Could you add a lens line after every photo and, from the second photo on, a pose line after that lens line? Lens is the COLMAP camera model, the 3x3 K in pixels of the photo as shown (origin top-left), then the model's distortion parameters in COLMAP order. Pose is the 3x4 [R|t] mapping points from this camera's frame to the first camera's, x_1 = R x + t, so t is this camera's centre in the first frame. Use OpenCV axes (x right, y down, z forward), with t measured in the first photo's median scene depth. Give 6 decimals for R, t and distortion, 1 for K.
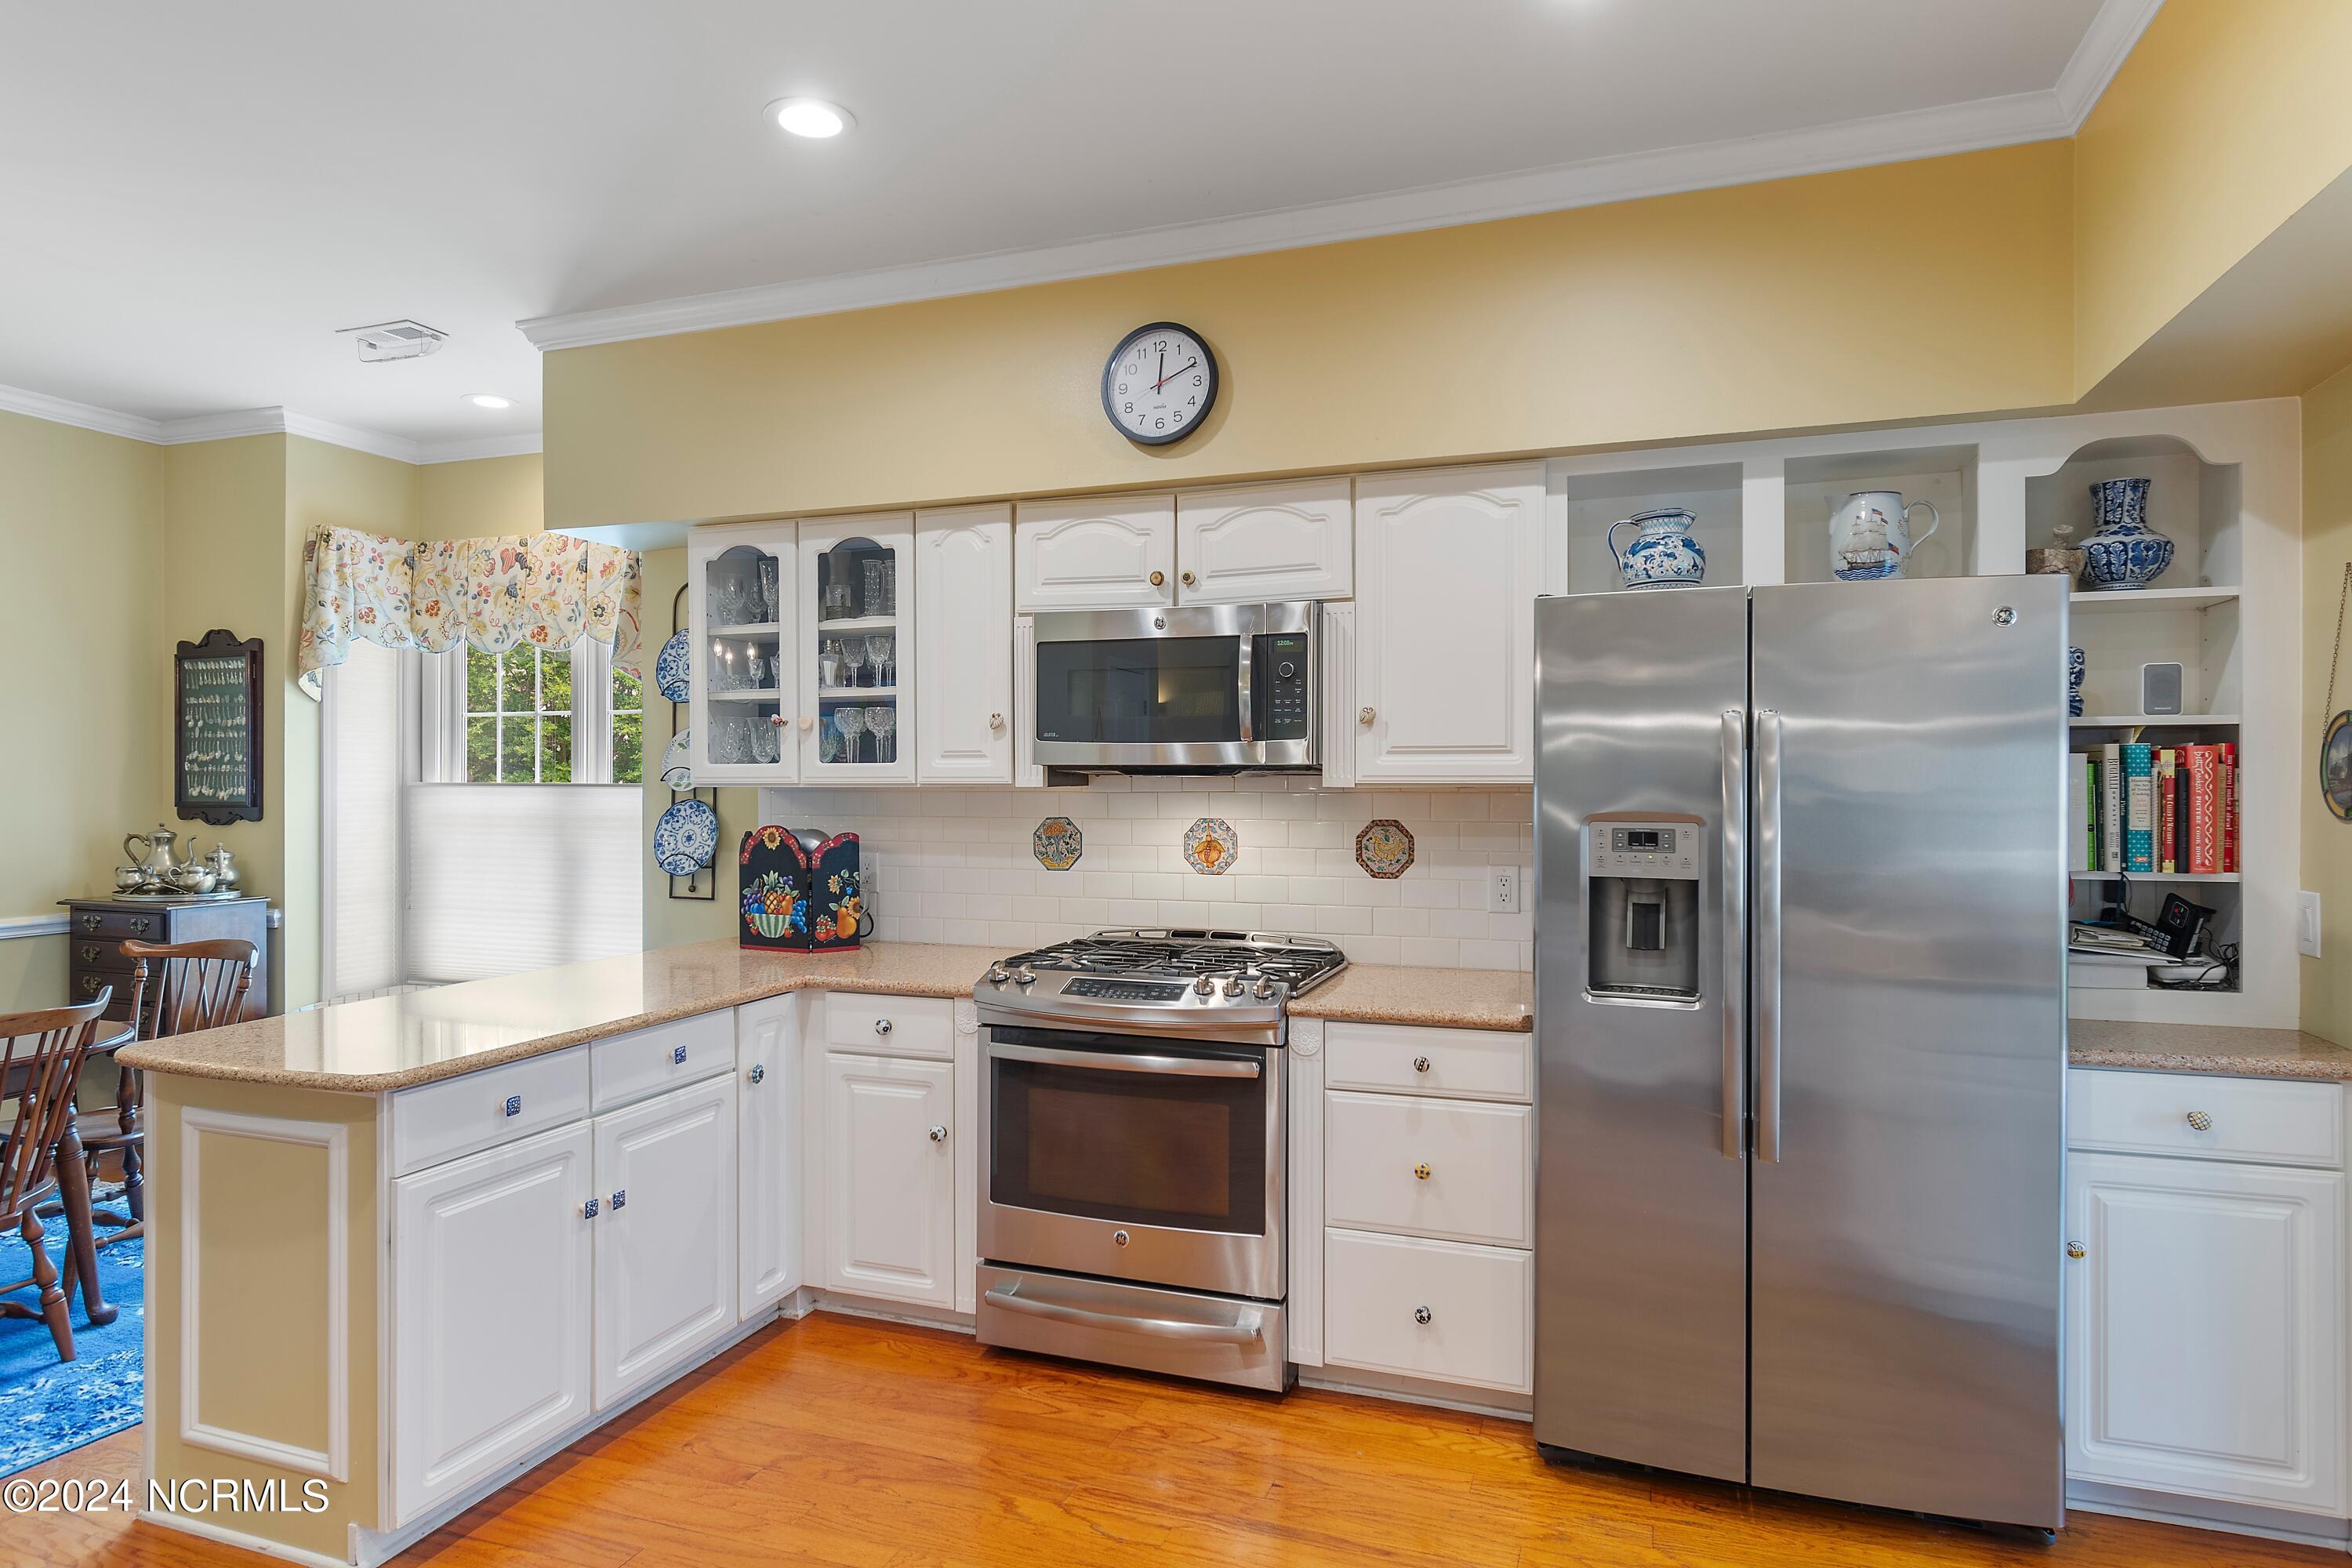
lens RADIAL K [[1315.9, 0, 1169.2], [0, 1315.9, 785.1], [0, 0, 1]] dist [0.003659, -0.000420]
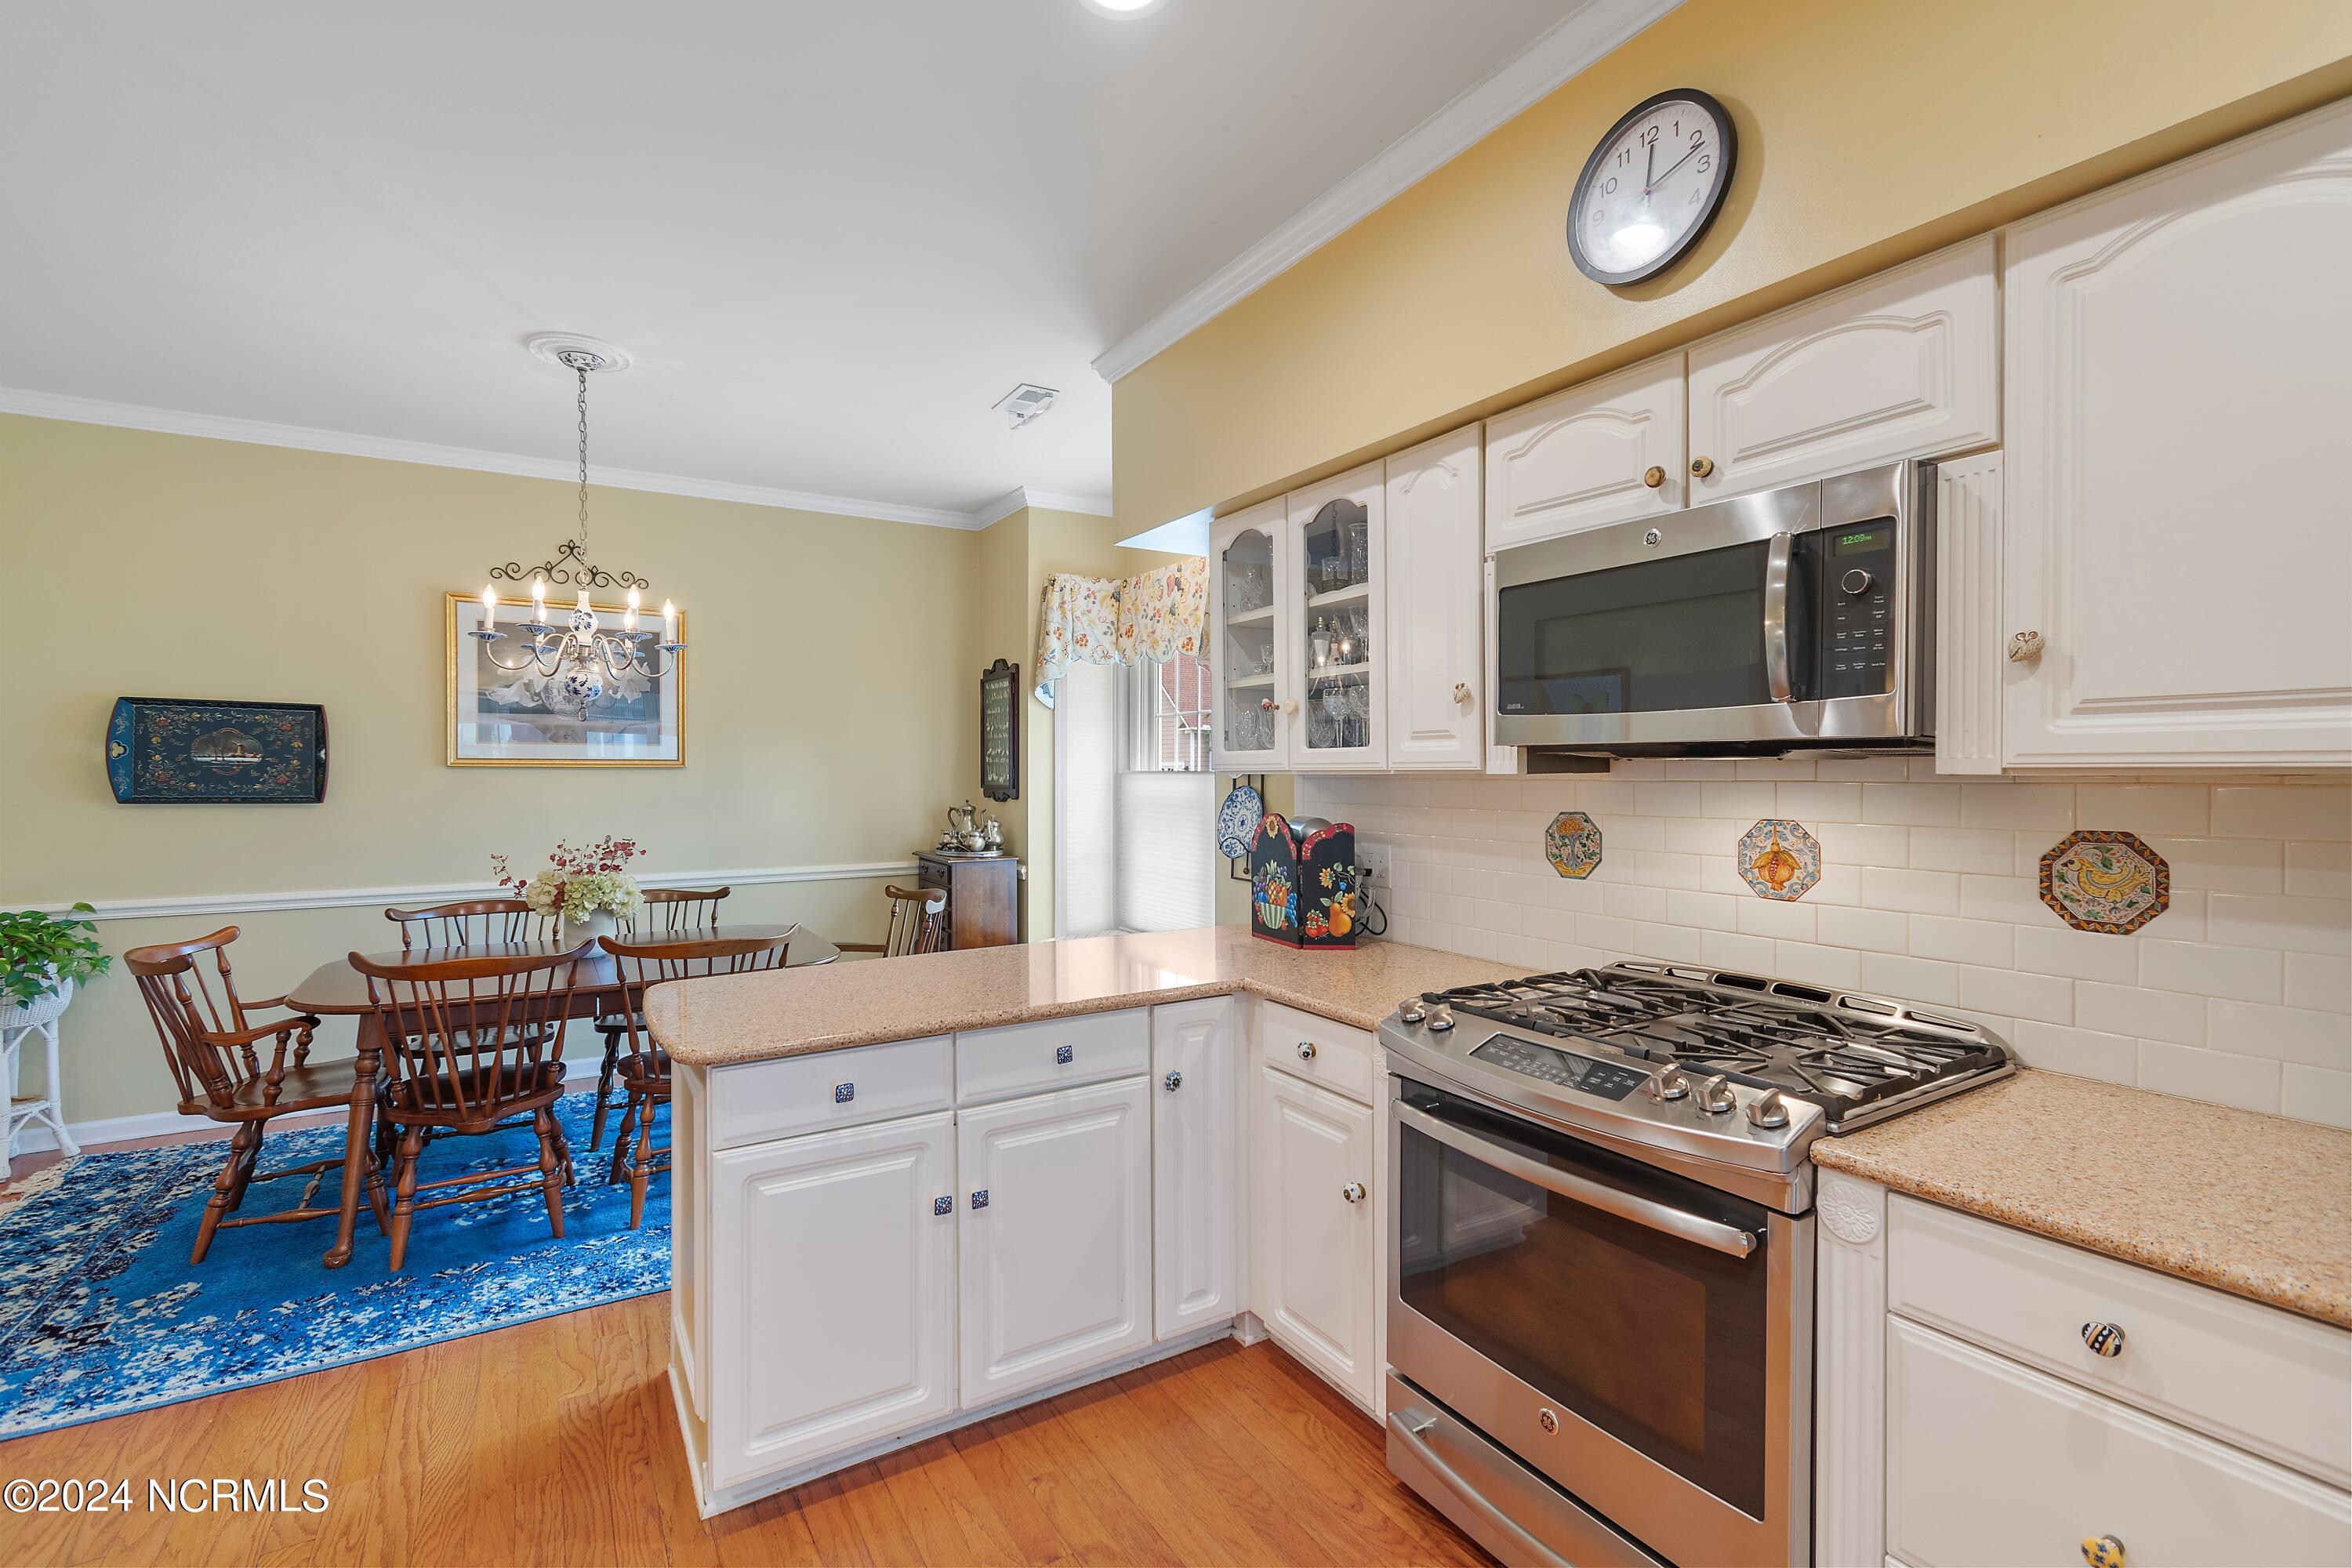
lens RADIAL K [[1035.2, 0, 1169.4], [0, 1035.2, 780.2], [0, 0, 1]] dist [0.003564, -0.000500]
pose [[0.779212, 0.004545, -0.626744, 0.120657], [-0.000822, 0.999980, 0.006230, 0.001332], [0.626760, -0.004340, 0.779200, 0.359310]]
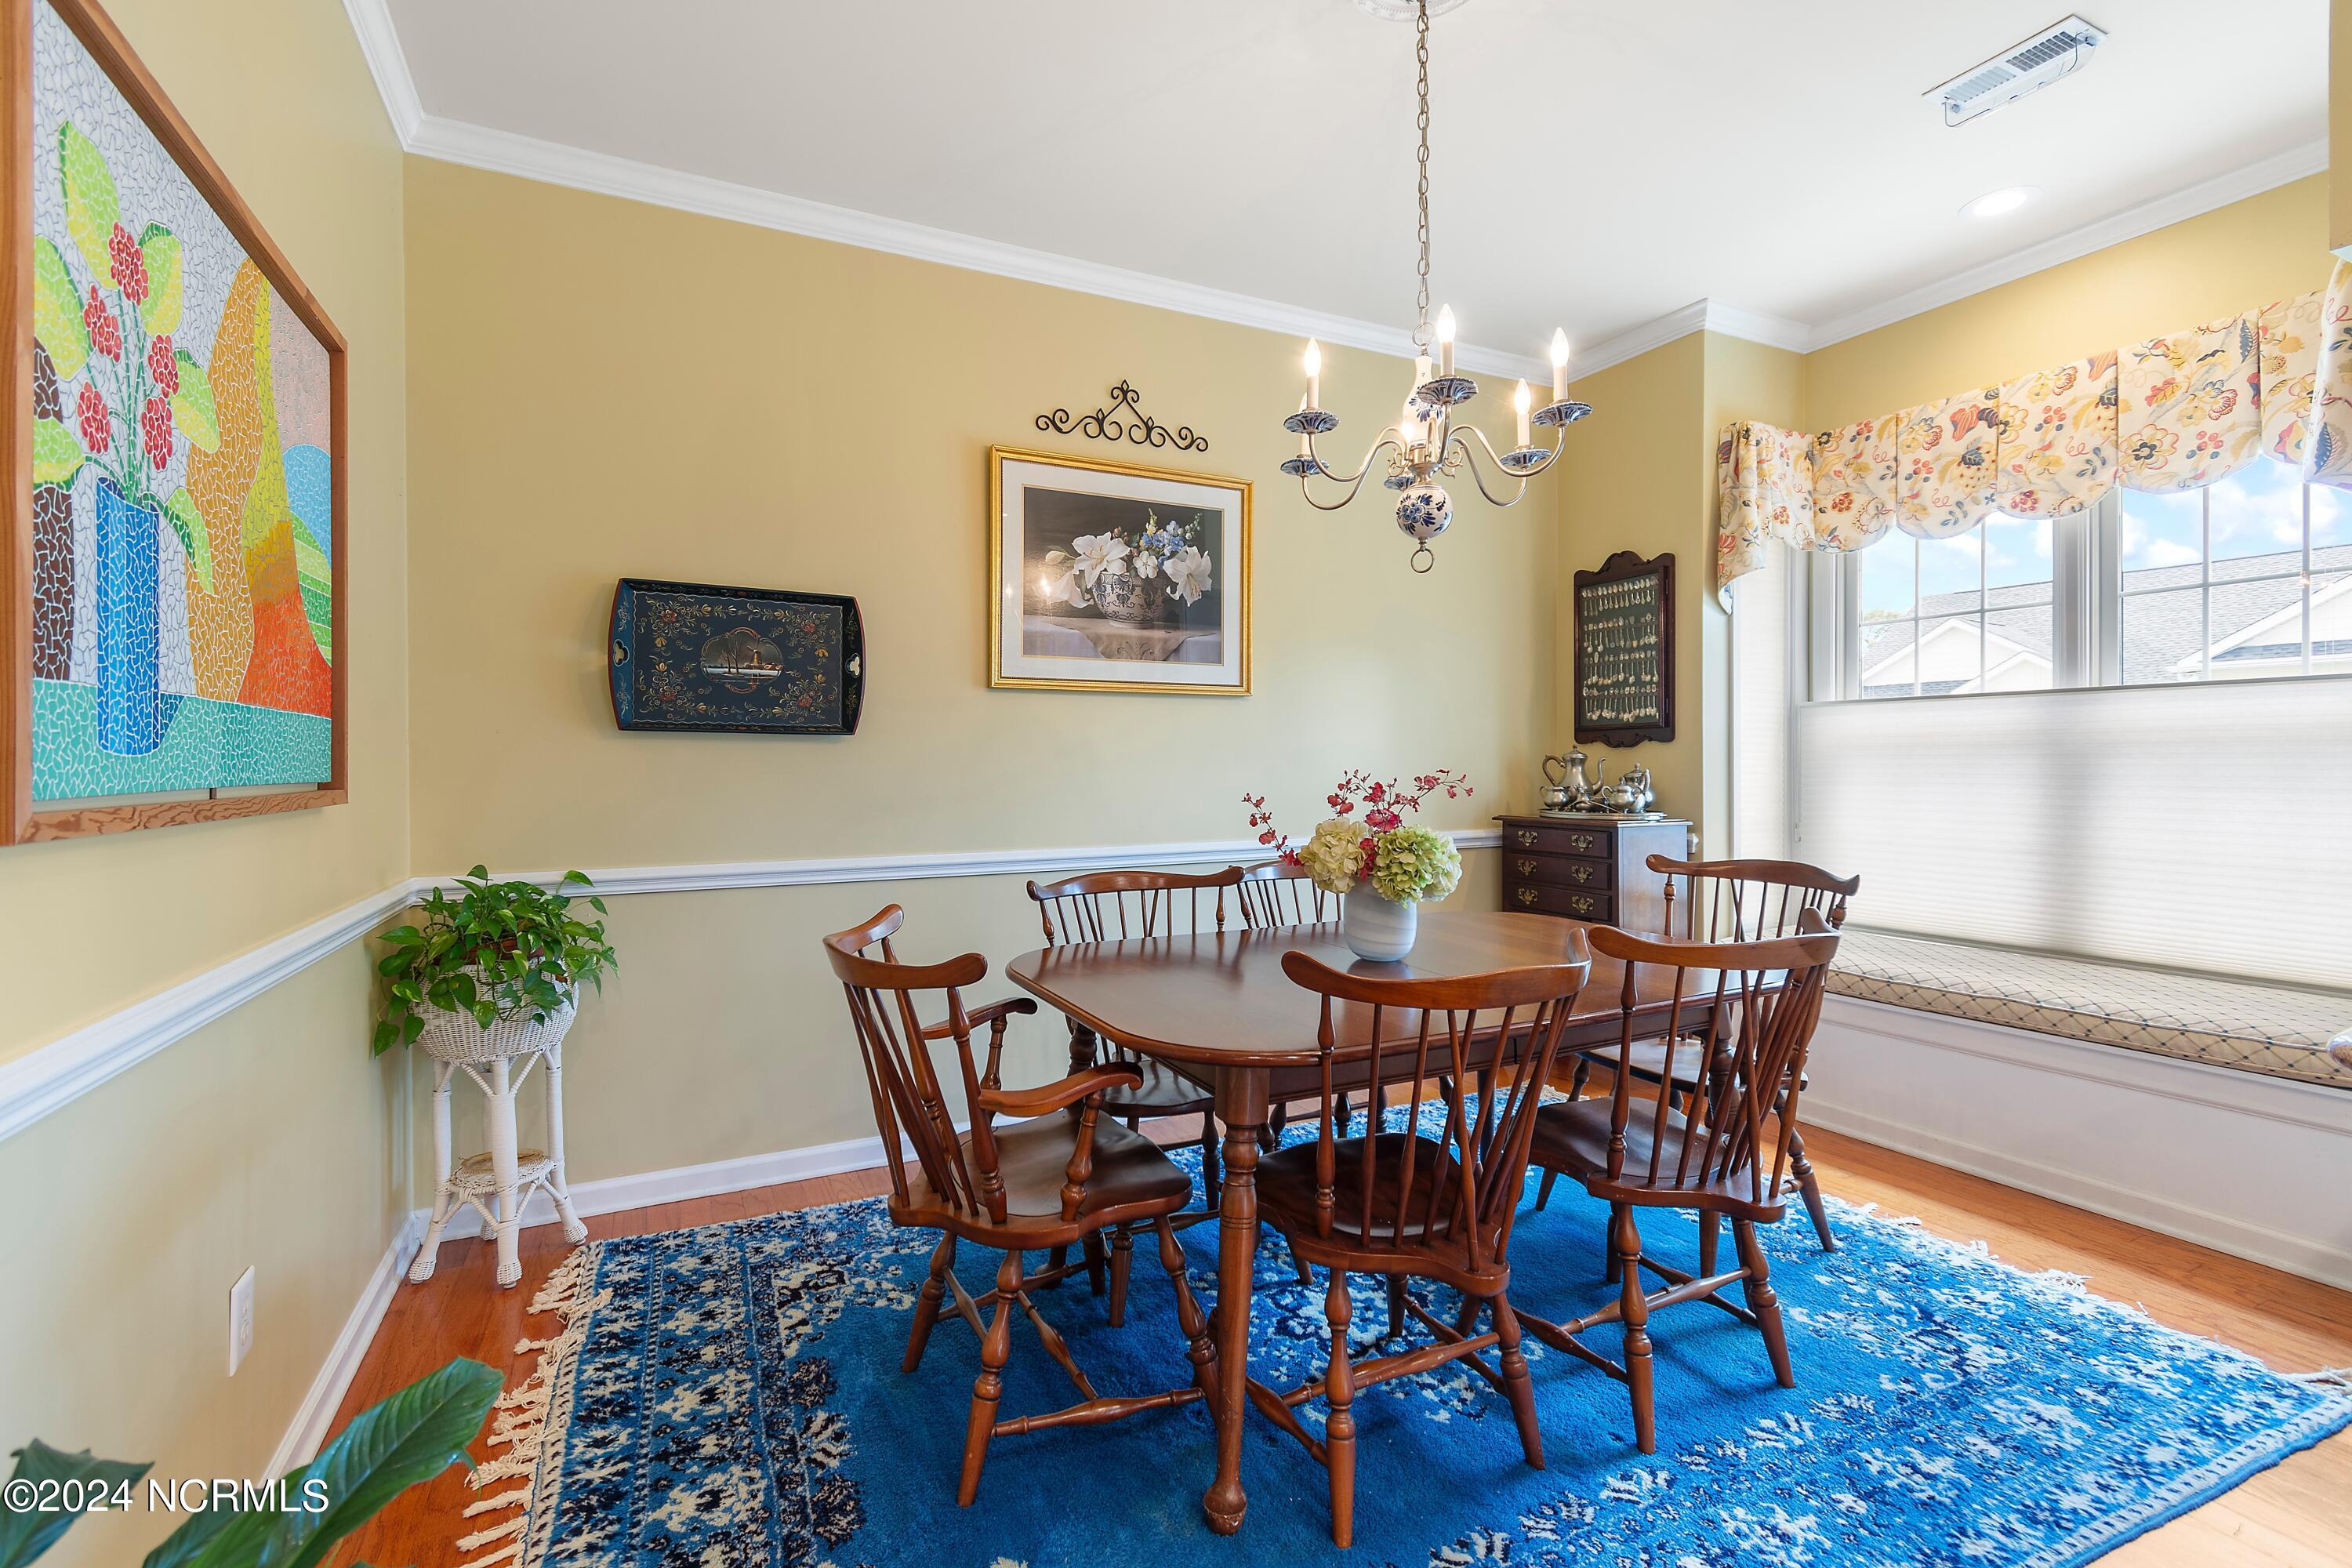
lens RADIAL K [[1041.5, 0, 1172.1], [0, 1041.5, 767.2], [0, 0, 1]] dist [0.001750, -0.000567]
pose [[0.719906, -0.002749, -0.694067, -0.553296], [0.003826, 0.999993, 0.000007, 0.058439], [0.694061, -0.002661, 0.719911, 0.254197]]
